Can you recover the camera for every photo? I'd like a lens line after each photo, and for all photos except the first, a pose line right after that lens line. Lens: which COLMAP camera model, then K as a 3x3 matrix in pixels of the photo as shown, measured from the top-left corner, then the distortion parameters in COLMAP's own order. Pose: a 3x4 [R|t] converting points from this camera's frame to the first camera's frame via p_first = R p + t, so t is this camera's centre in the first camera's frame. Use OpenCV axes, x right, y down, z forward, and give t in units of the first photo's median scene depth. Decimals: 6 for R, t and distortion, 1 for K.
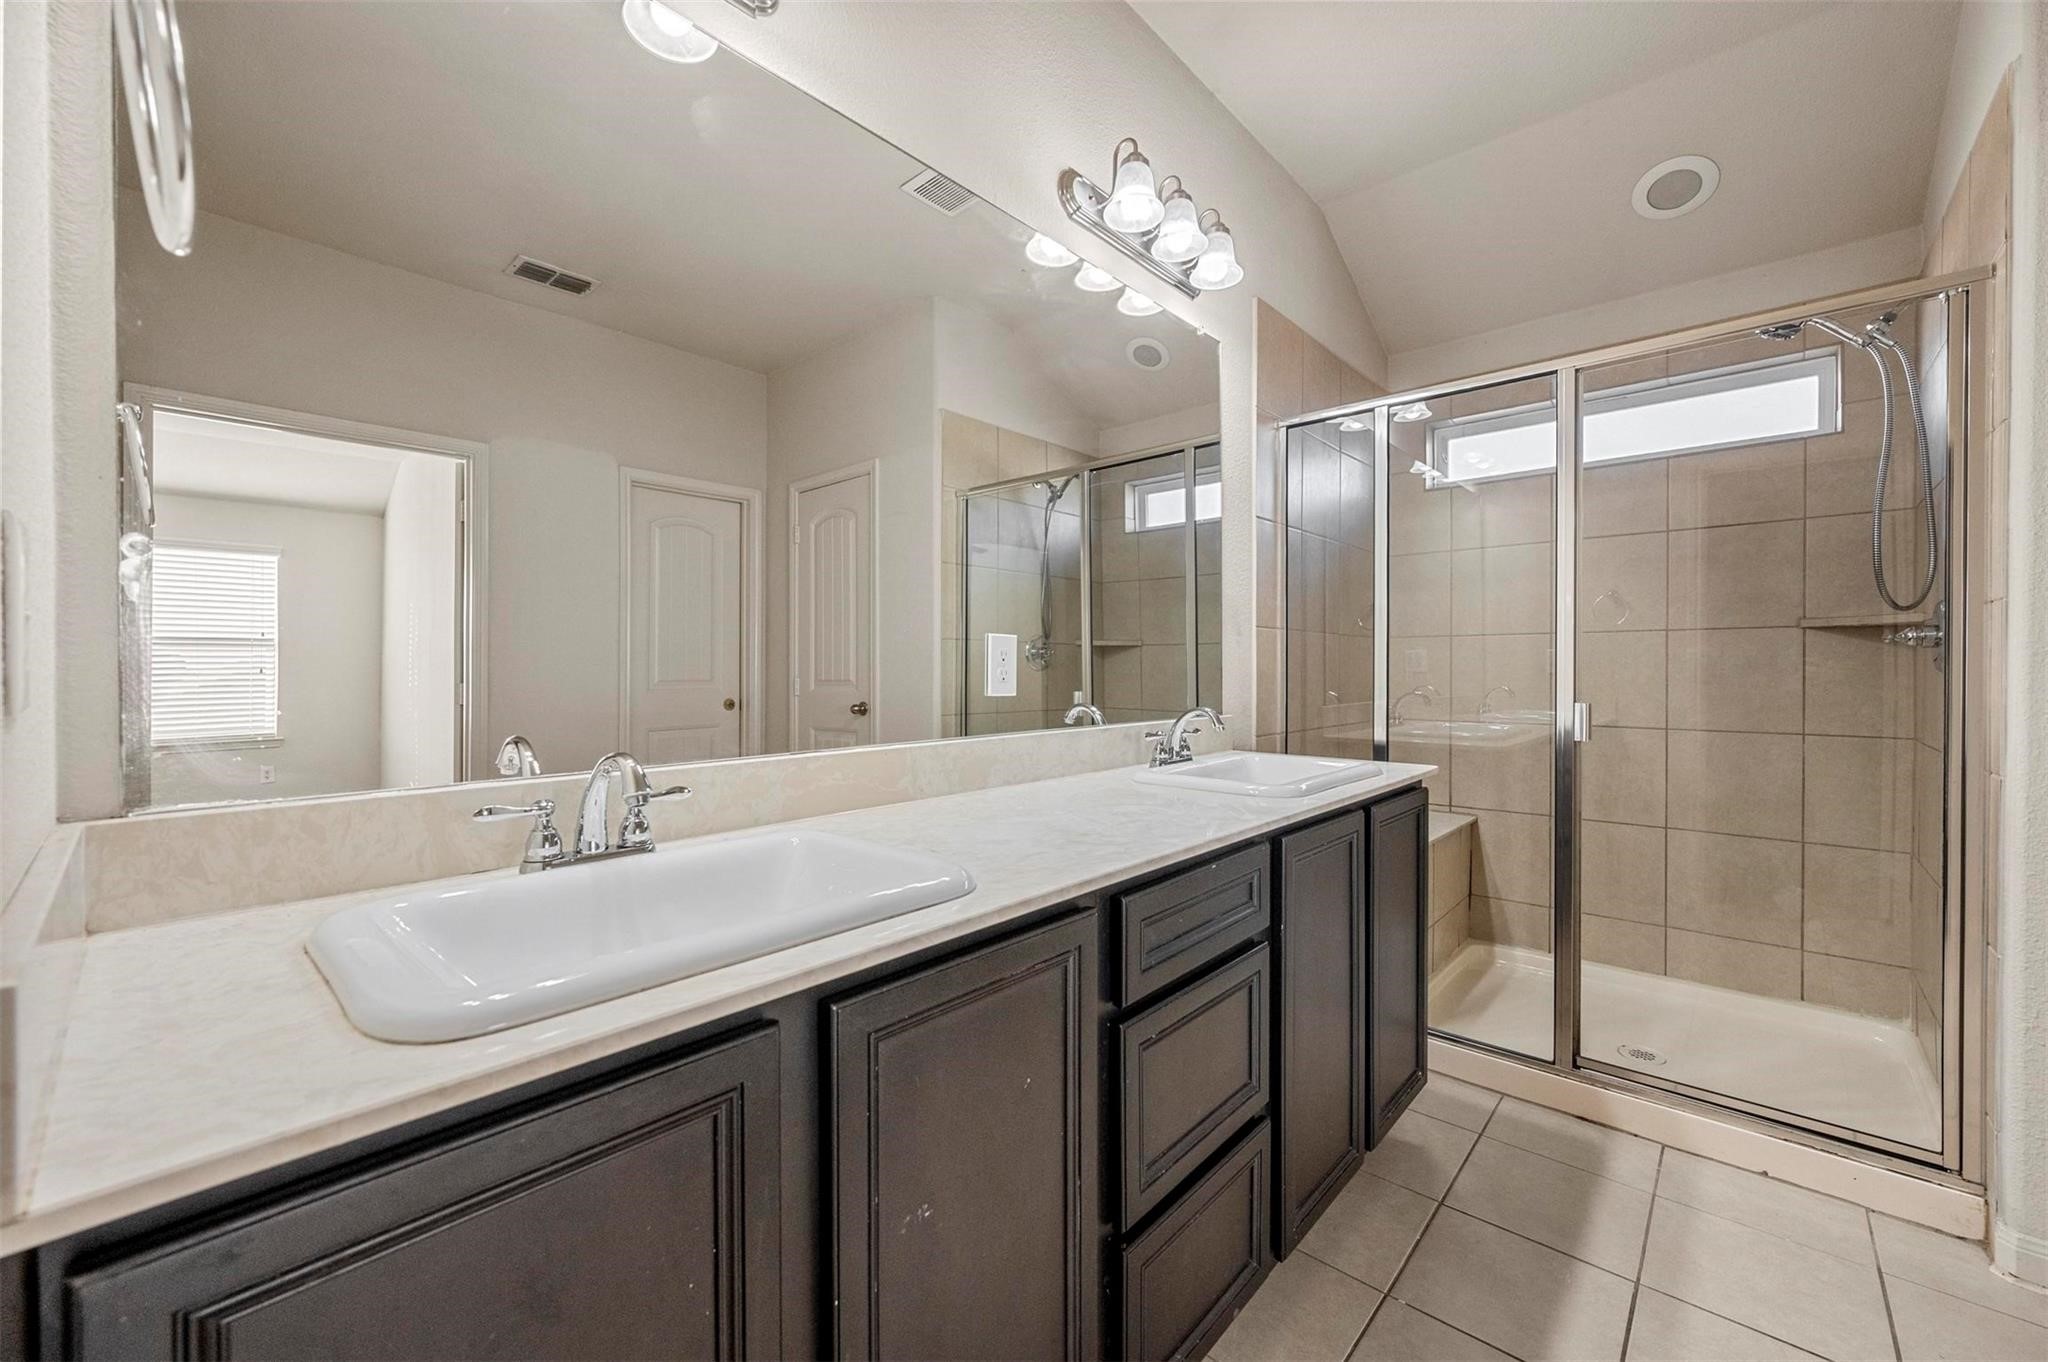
lens RADIAL K [[806.7, 0, 1032.8], [0, 806.7, 674.5], [0, 0, 1]] dist [-0.000608, 0.000117]
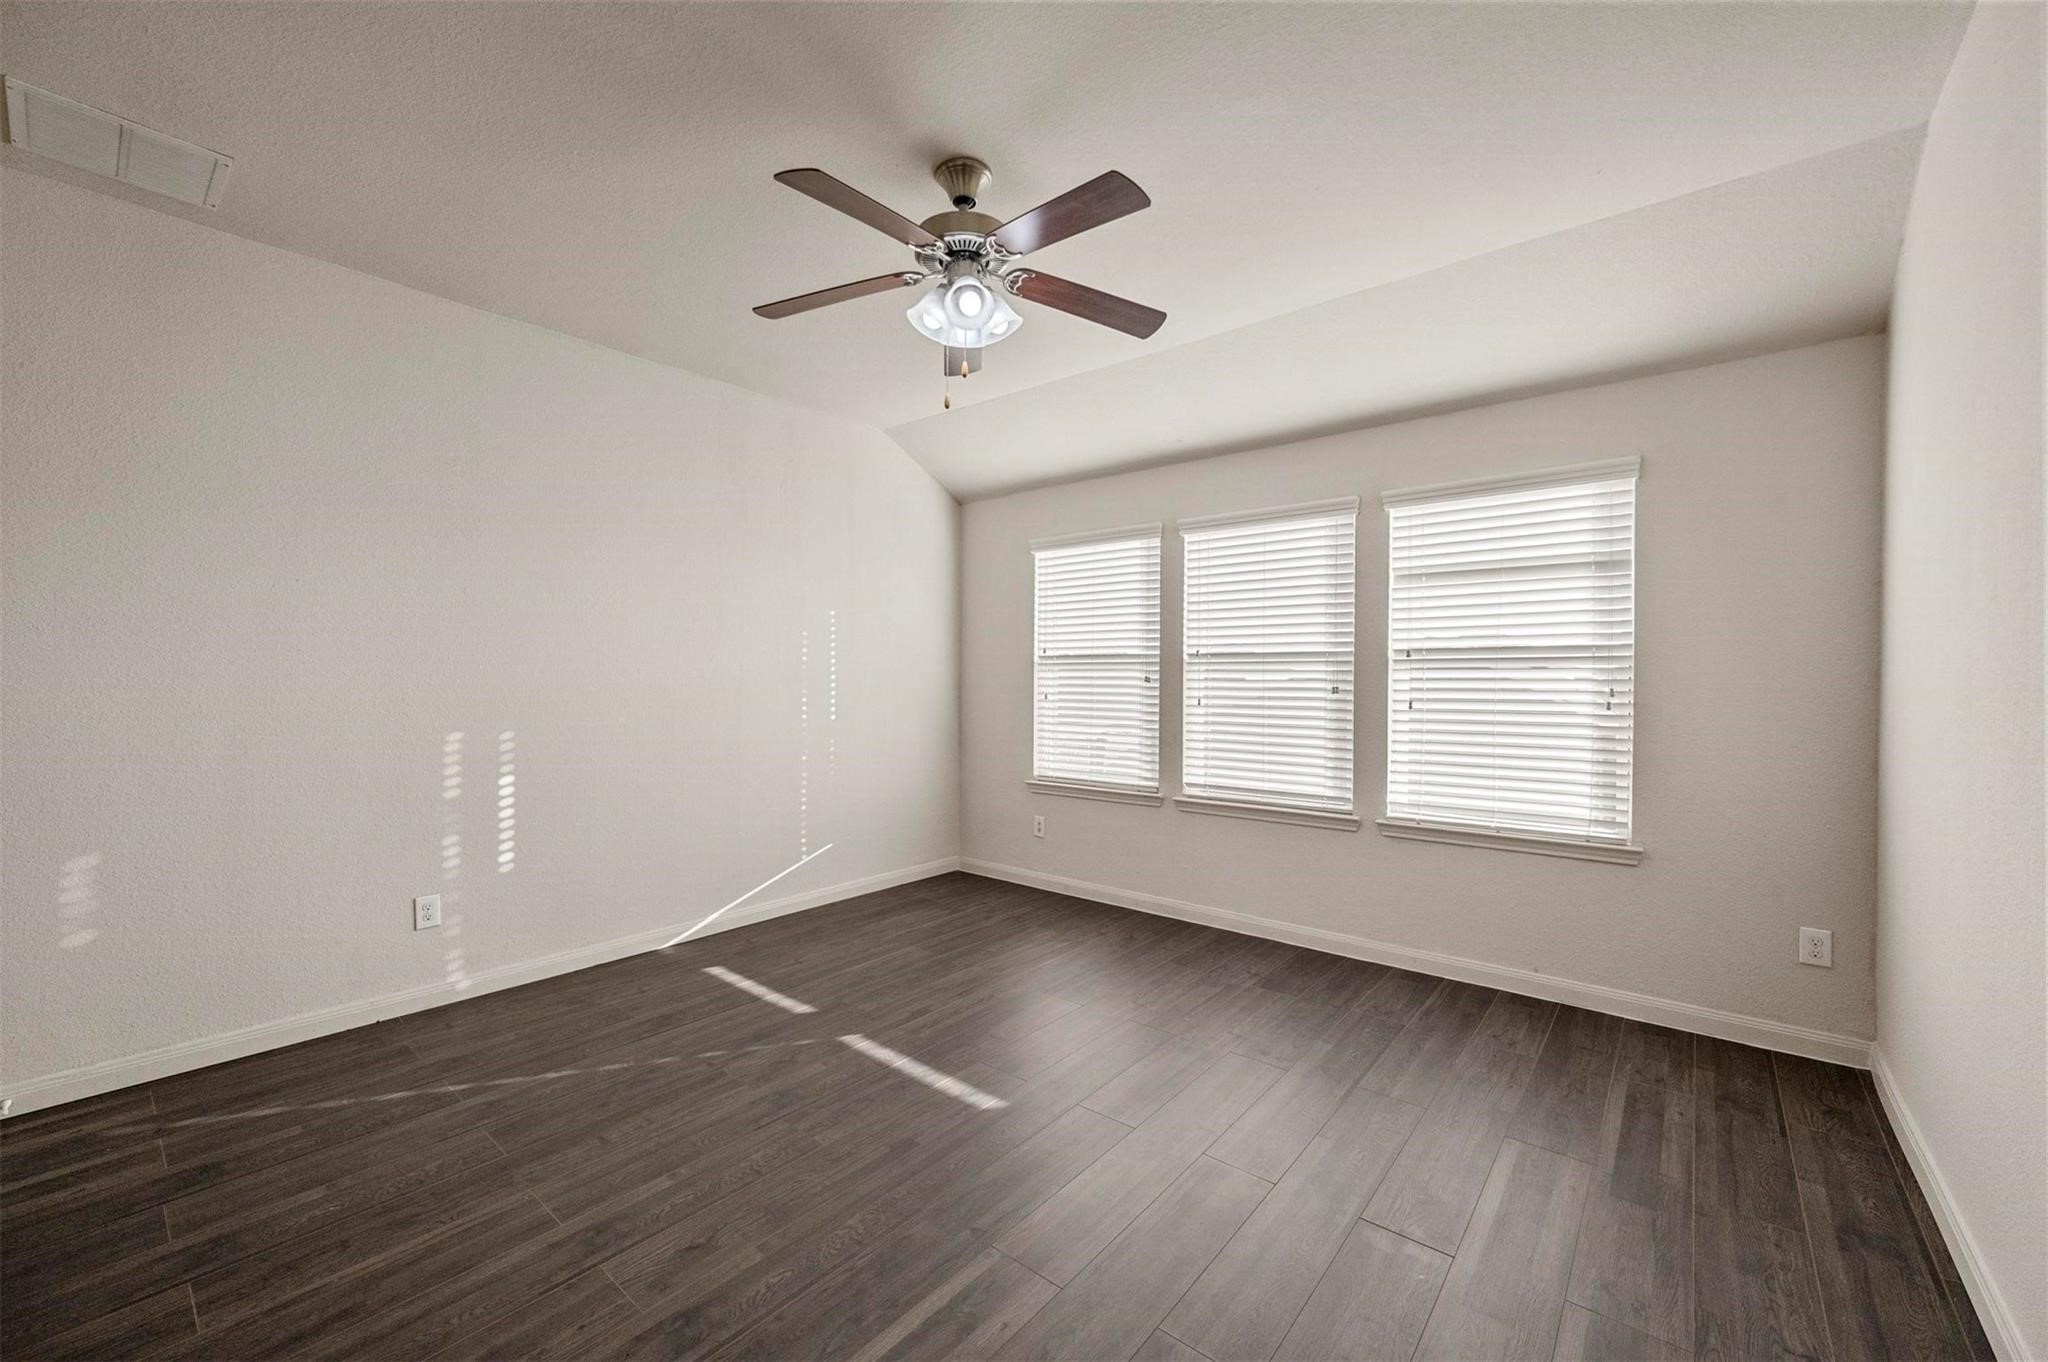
lens RADIAL K [[806.7, 0, 1032.8], [0, 806.7, 674.5], [0, 0, 1]] dist [-0.000608, 0.000117]
pose [[0.041253, -0.004590, -0.999138, -1.306124], [-0.016598, 0.999848, -0.005279, -0.074117], [0.999011, 0.016802, 0.041170, 1.739802]]
